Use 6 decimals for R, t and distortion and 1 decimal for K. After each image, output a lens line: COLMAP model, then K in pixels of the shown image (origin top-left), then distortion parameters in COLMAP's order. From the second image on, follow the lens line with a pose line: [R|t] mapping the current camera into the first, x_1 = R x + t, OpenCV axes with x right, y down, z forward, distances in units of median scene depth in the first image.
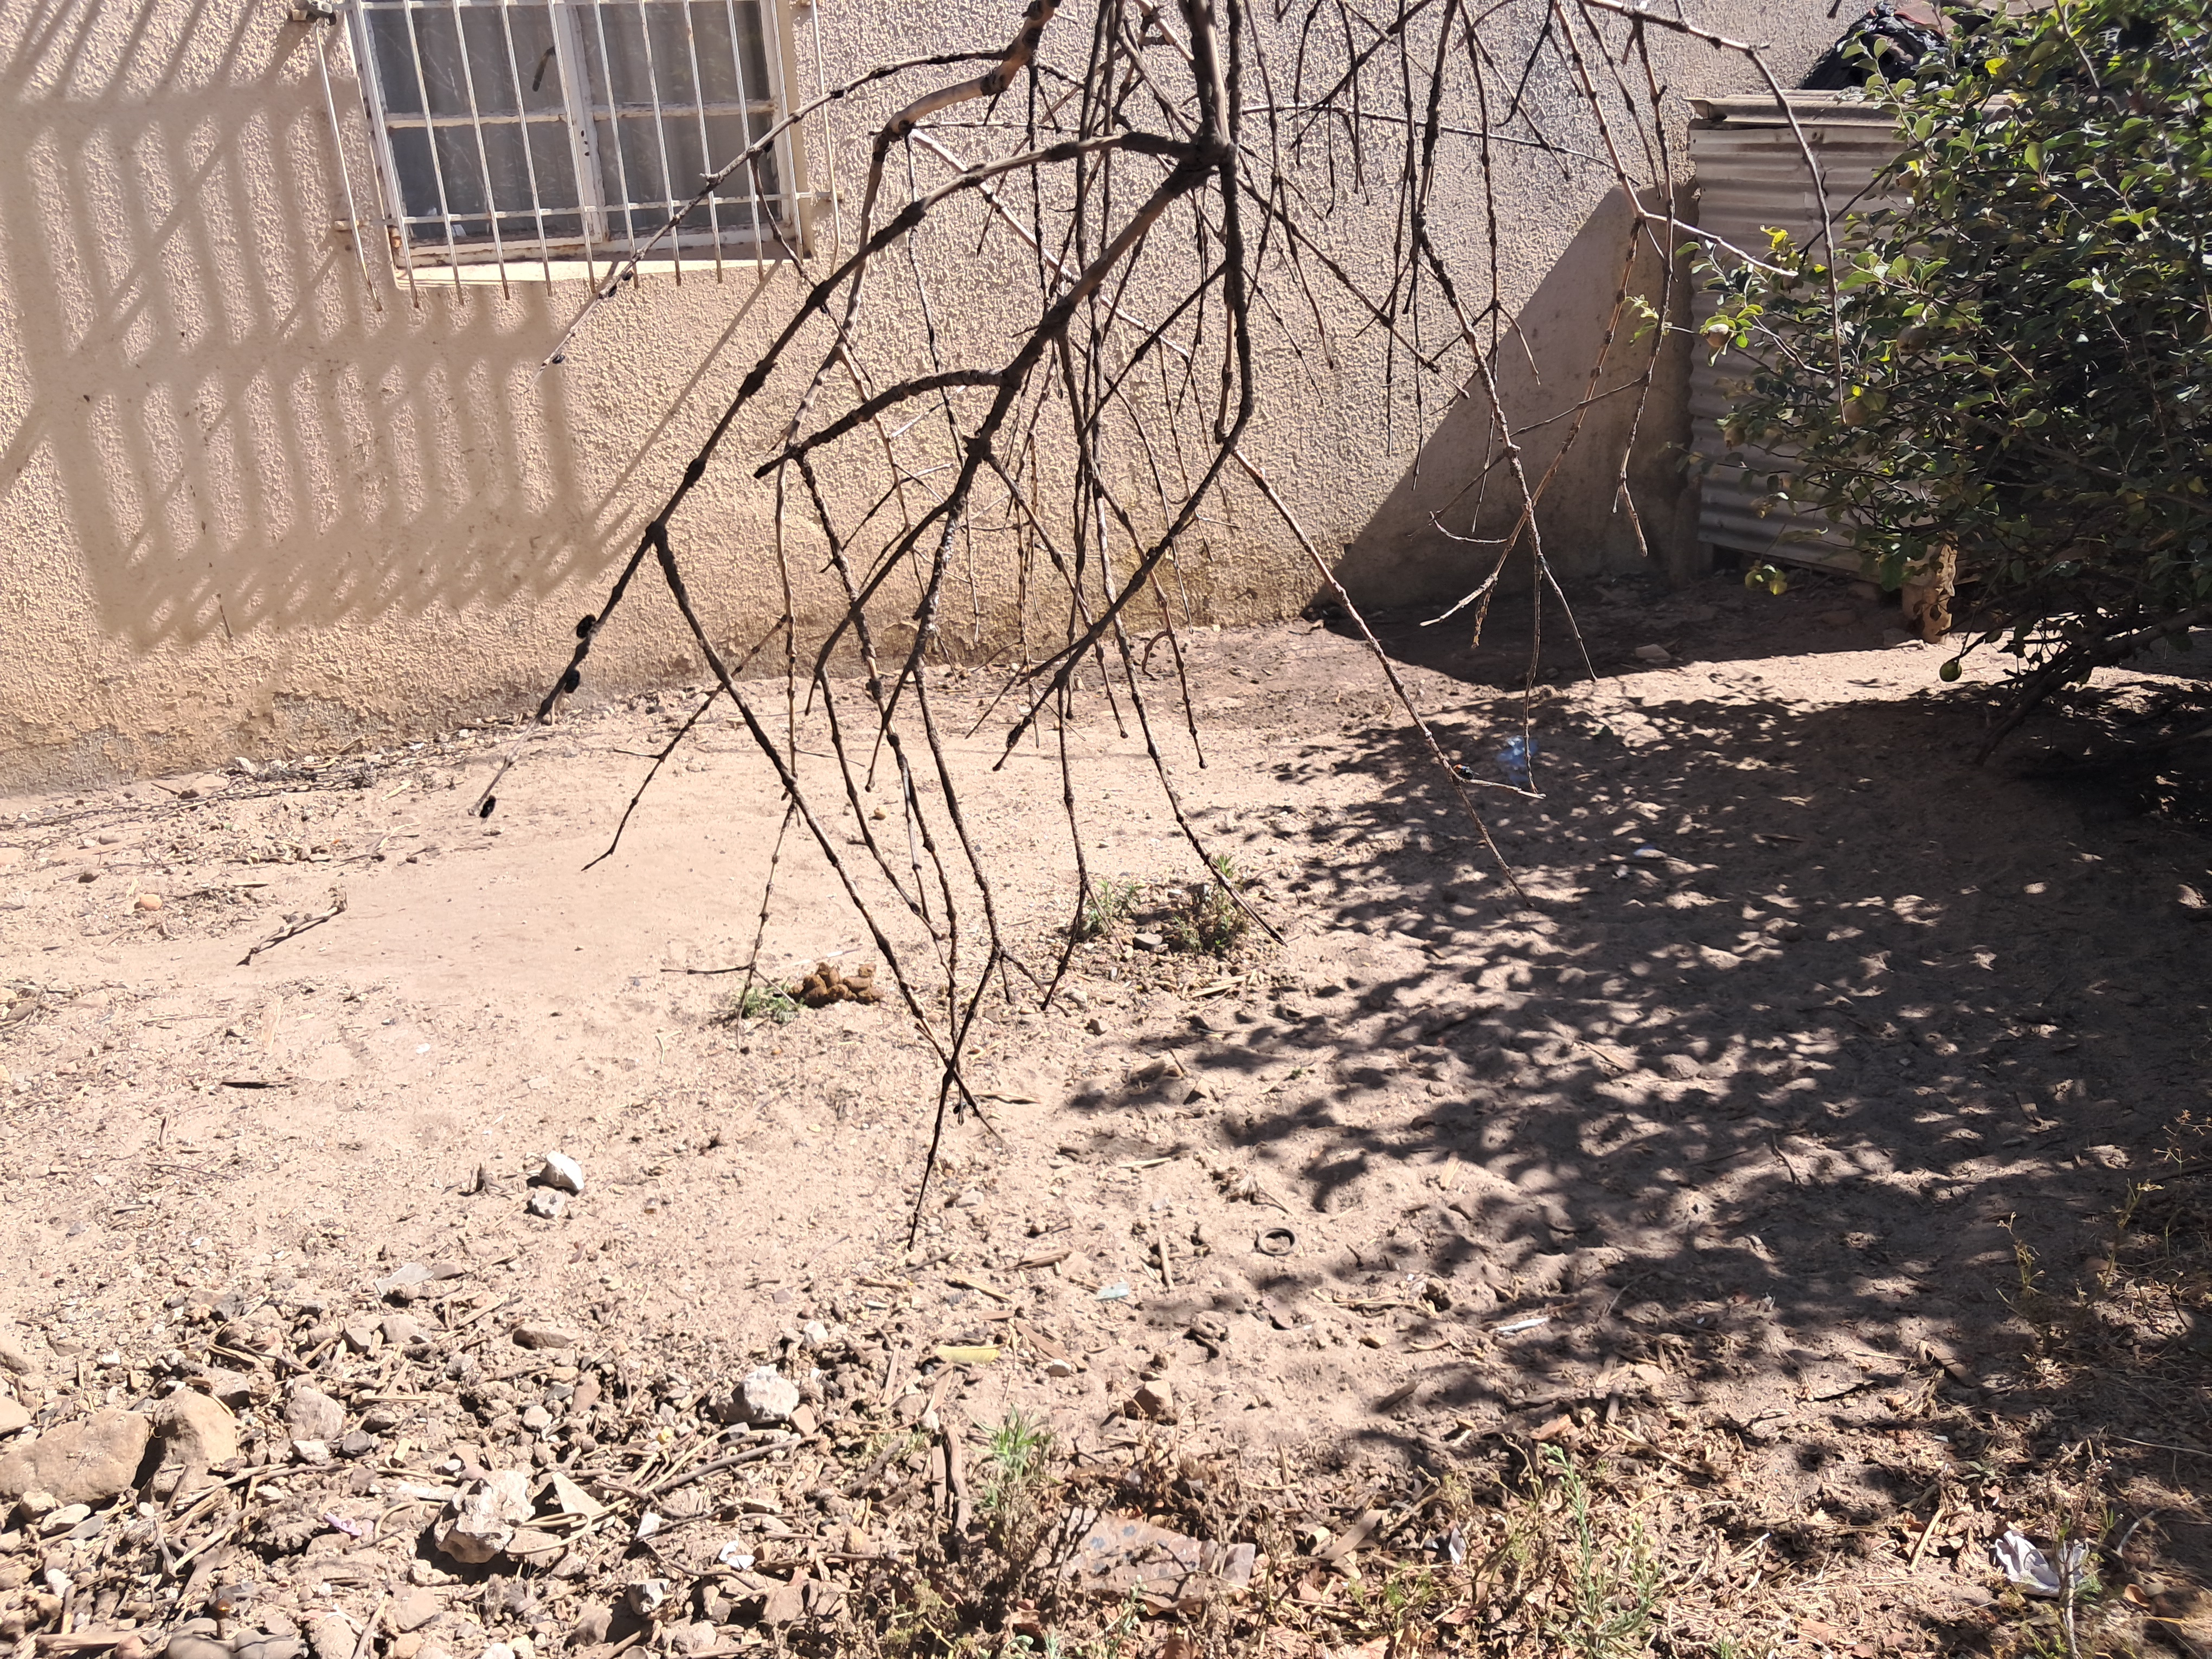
lens RADIAL K [[1833.3, 0, 1132.6], [0, 1833.3, 844.9], [0, 0, 1]] dist [0.040359, -0.065421]
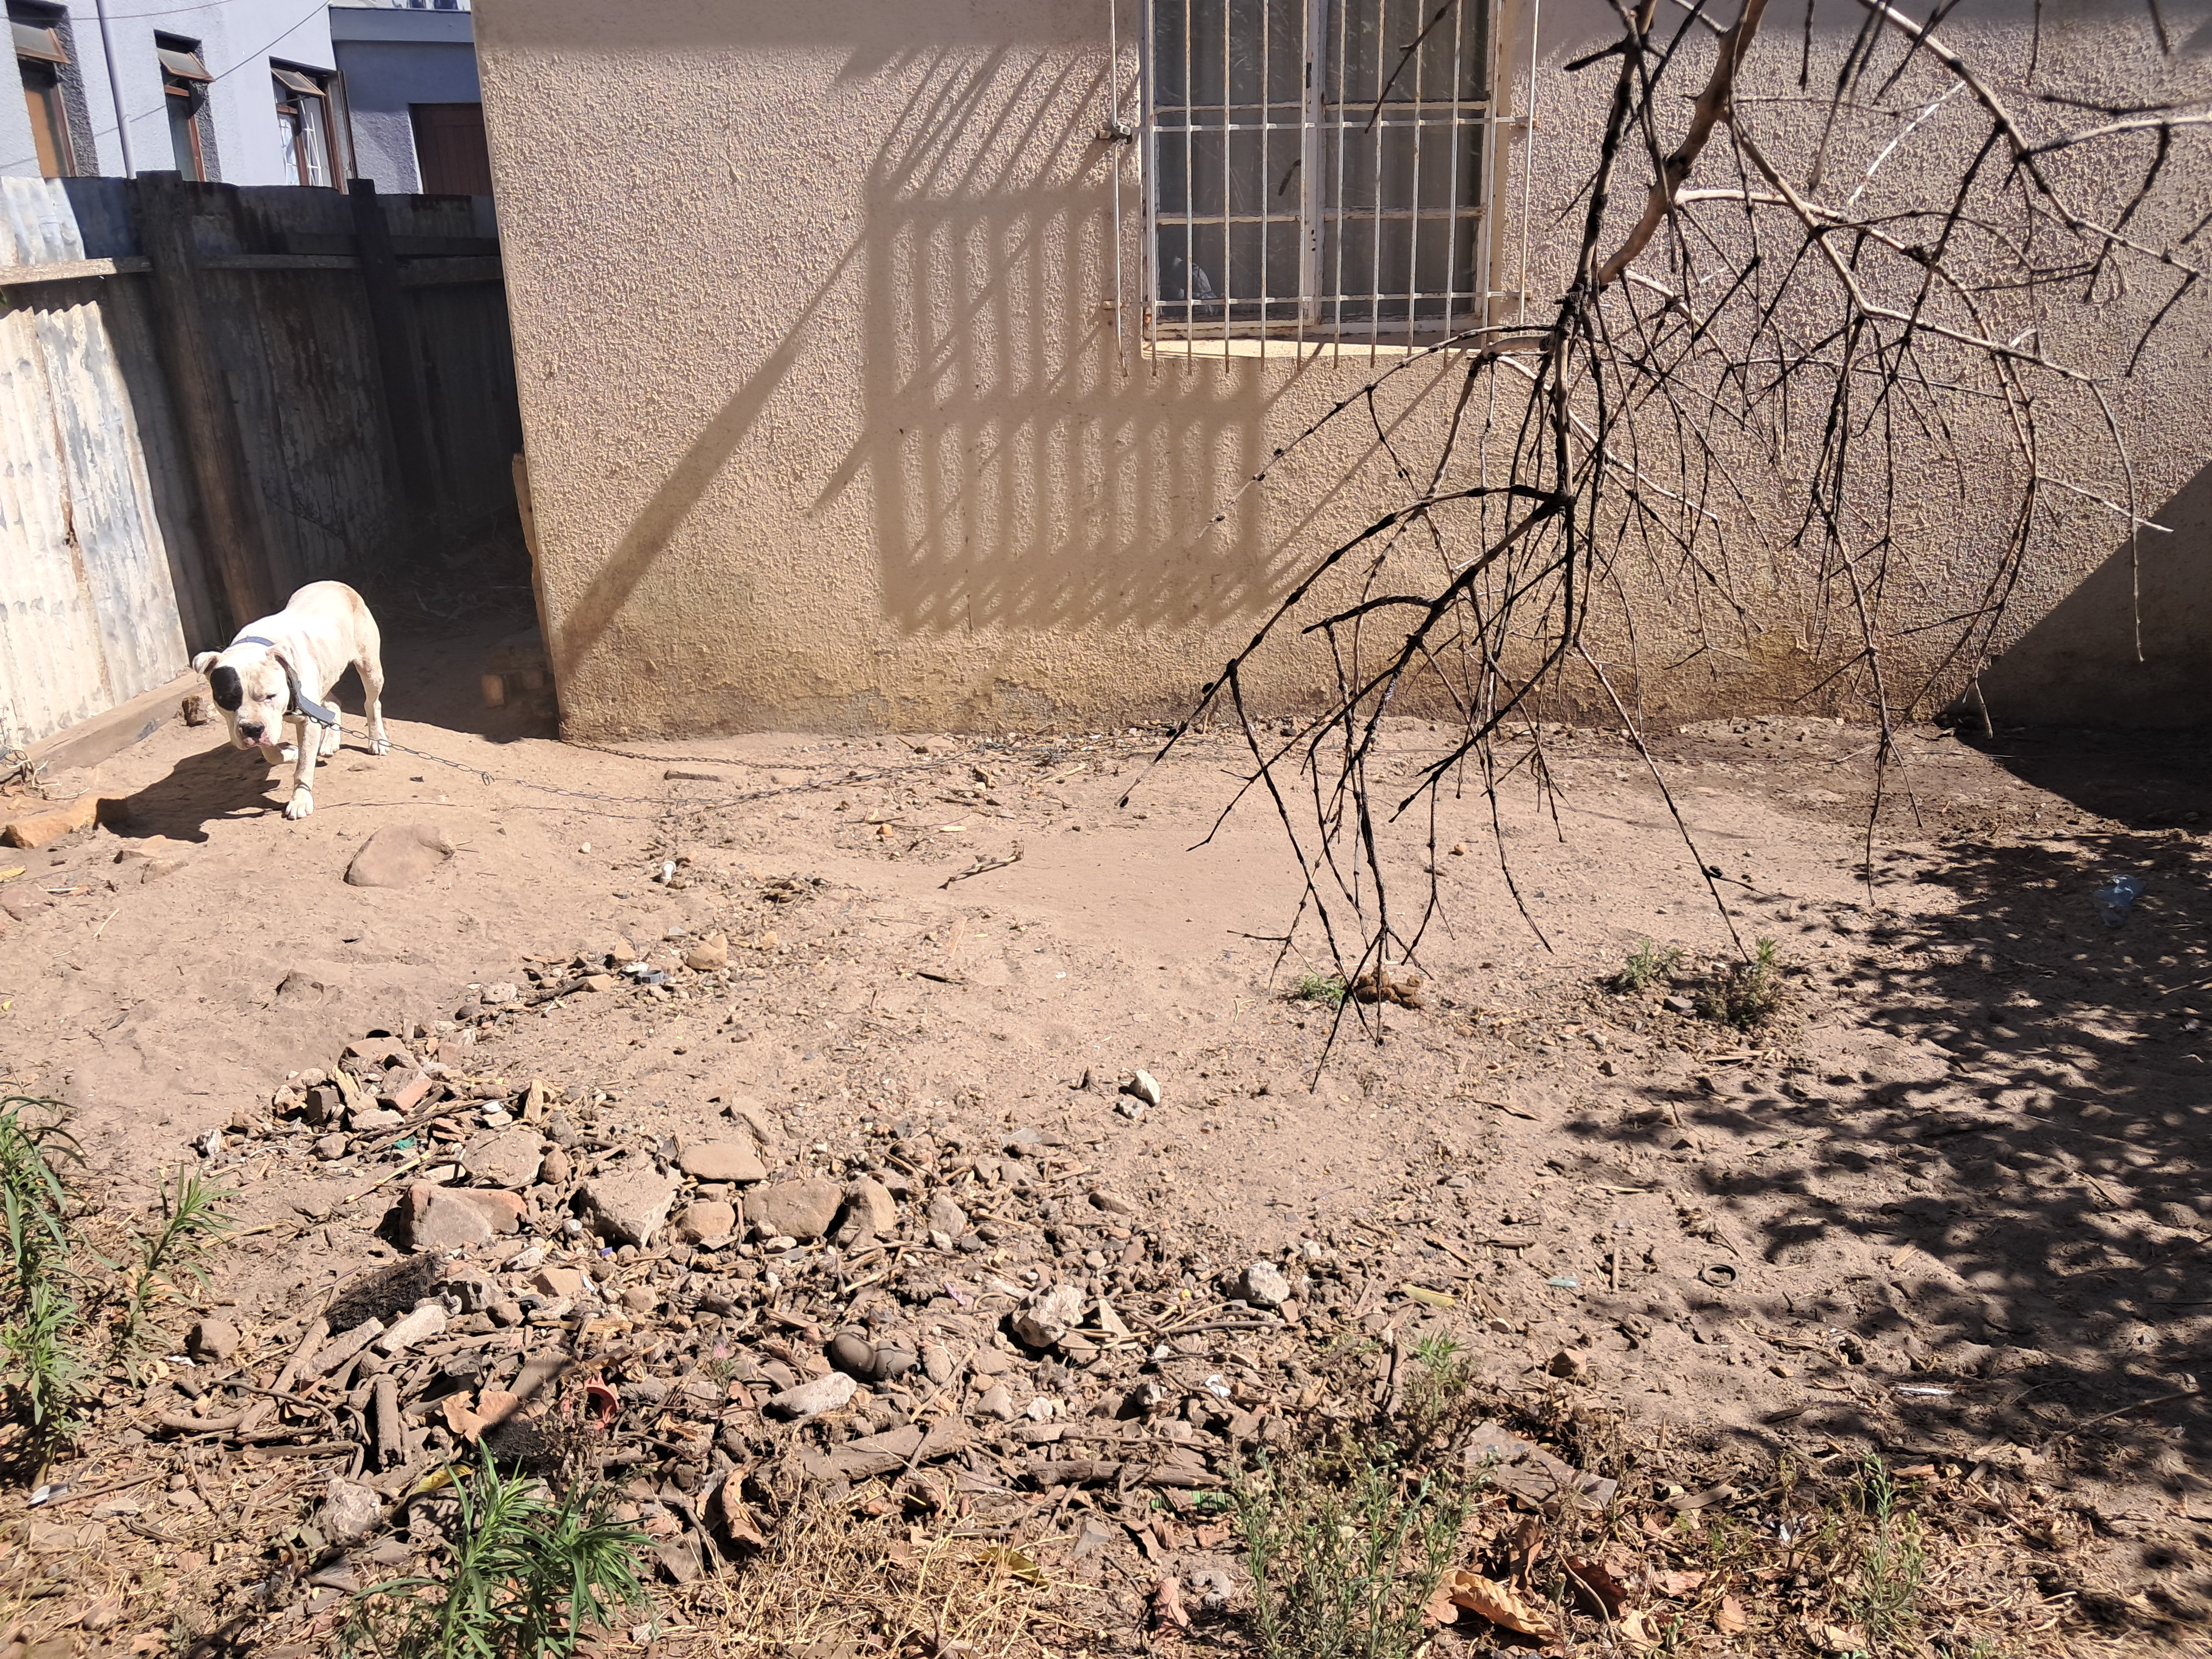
lens RADIAL K [[1833.3, 0, 1151.0], [0, 1833.3, 852.5], [0, 0, 1]] dist [0.040359, -0.065421]
pose [[0.932598, 0.157364, -0.324805, 0.084481], [-0.161523, 0.986765, 0.014301, -0.001576], [0.322757, 0.039126, 0.945673, -0.215699]]
